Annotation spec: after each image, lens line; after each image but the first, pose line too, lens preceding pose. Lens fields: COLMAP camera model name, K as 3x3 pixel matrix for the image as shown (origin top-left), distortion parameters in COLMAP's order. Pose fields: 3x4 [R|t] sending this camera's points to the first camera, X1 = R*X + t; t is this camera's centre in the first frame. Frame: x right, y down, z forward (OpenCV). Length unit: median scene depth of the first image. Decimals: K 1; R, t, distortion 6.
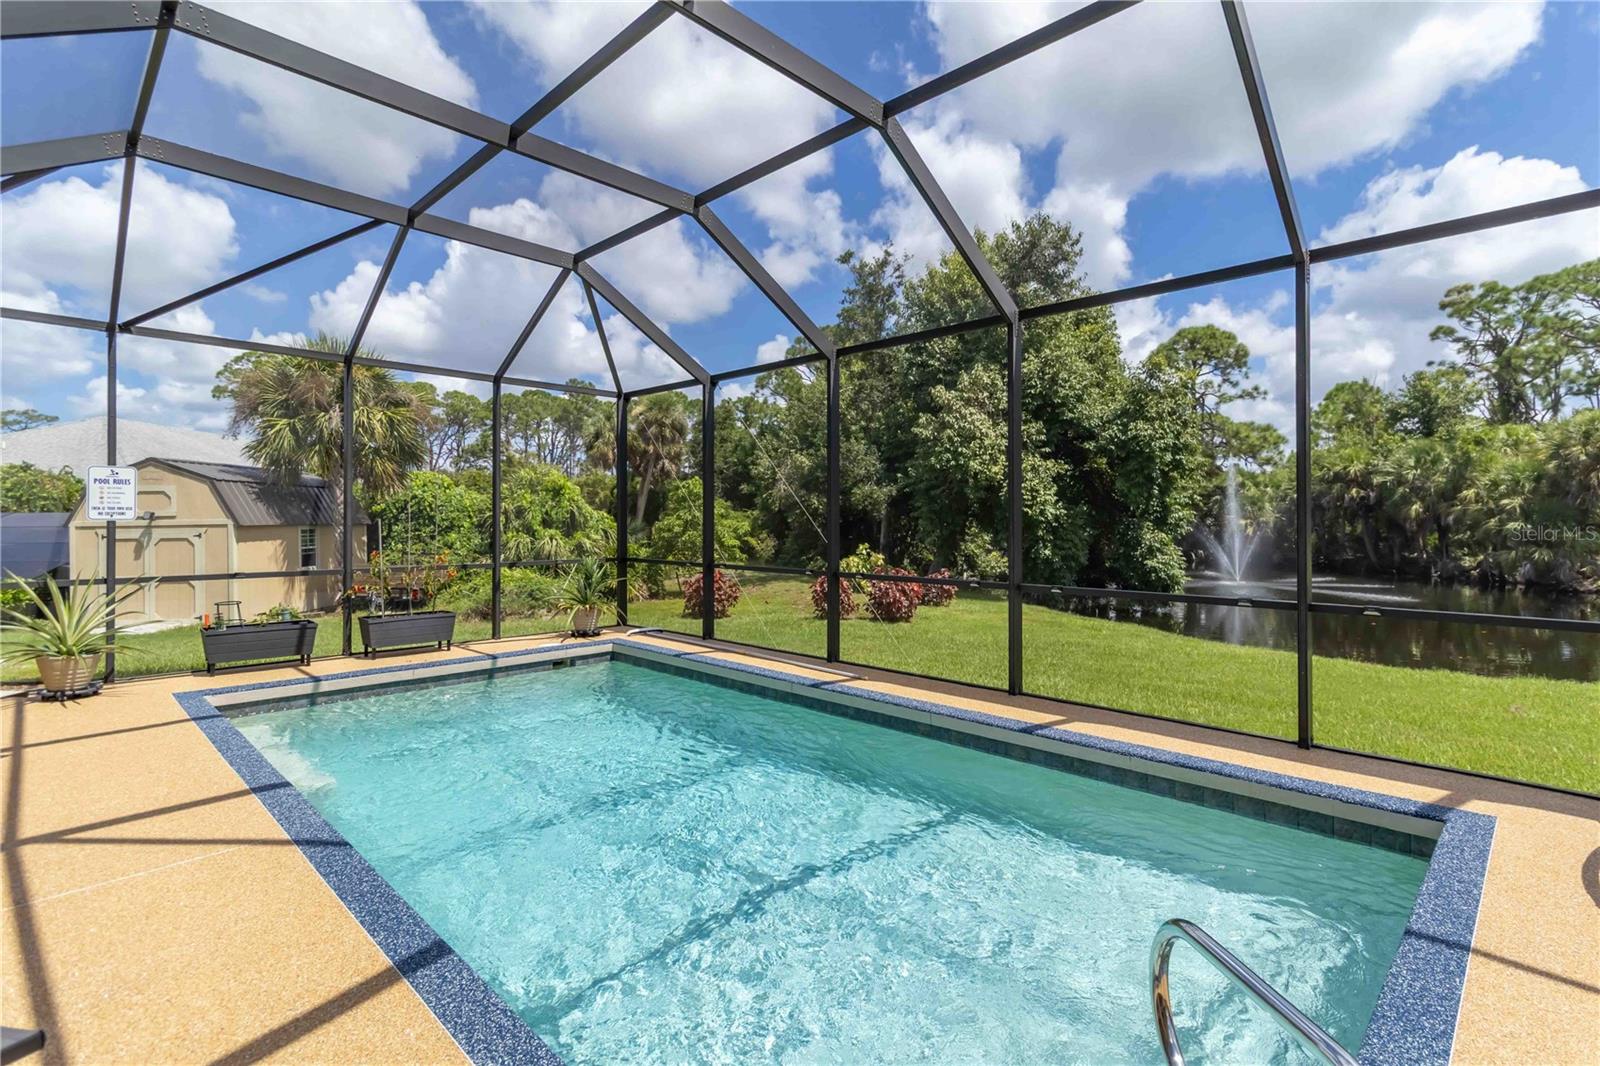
lens RADIAL K [[764.0, 0, 818.4], [0, 764.0, 526.2], [0, 0, 1]] dist [0.003278, 0.001009]
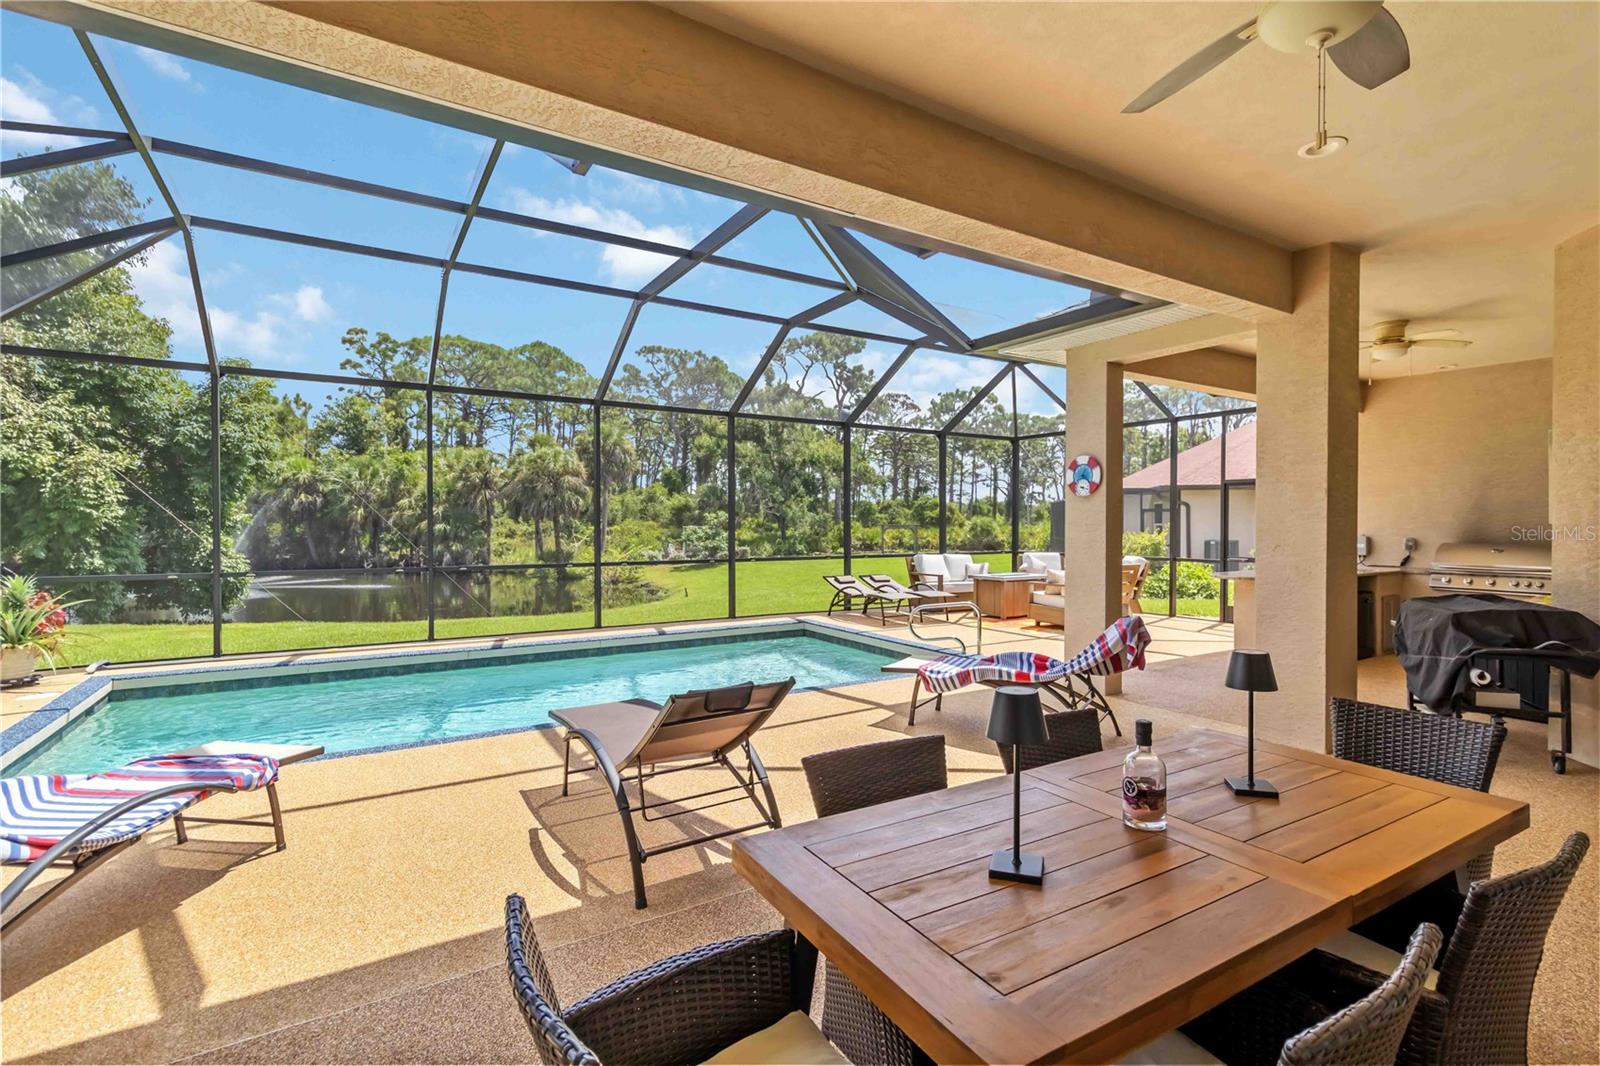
lens RADIAL K [[750.0, 0, 816.9], [0, 750.0, 521.1], [0, 0, 1]] dist [0.001704, 0.000407]
pose [[0.241306, 0.002413, 0.970446, -0.196502], [0.006364, 0.999971, -0.004069, -0.001099], [-0.970428, 0.007158, 0.241284, 0.023860]]
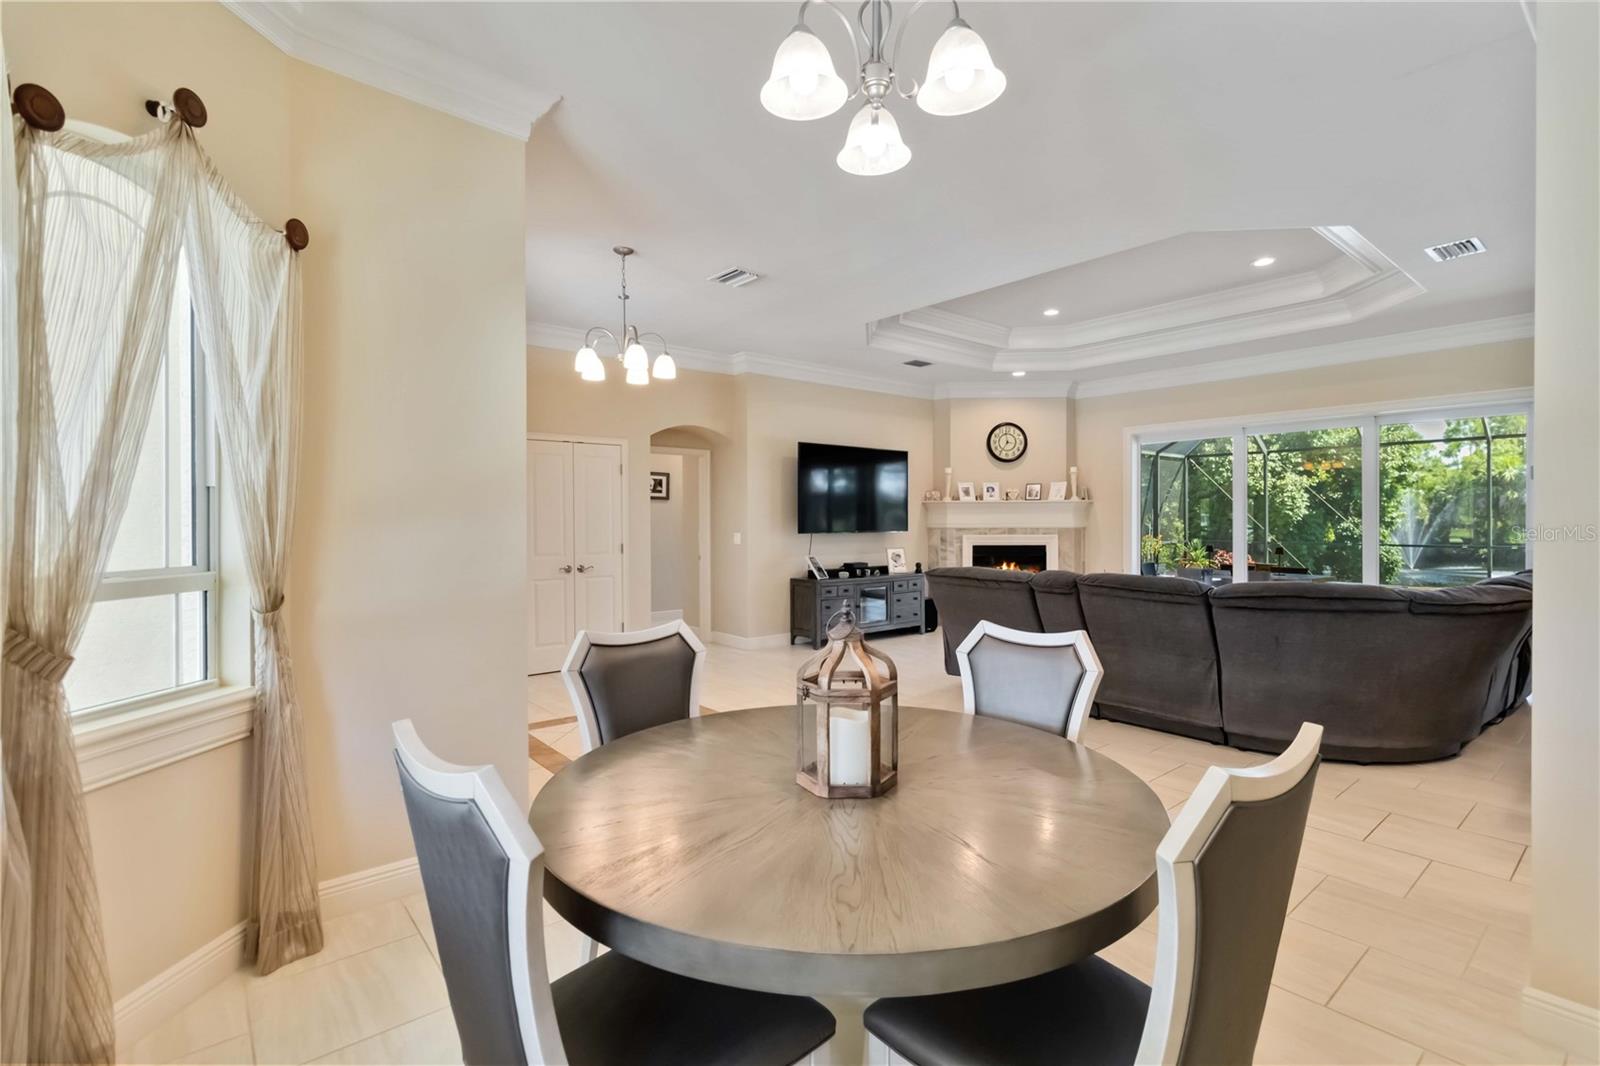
lens RADIAL K [[750.0, 0, 816.9], [0, 750.0, 521.1], [0, 0, 1]] dist [0.001704, 0.000407]
pose [[0.995455, -0.004412, -0.095136, -0.272574], [0.003738, 0.999967, -0.007270, 0.000929], [0.095165, 0.006881, 0.995438, -0.267554]]
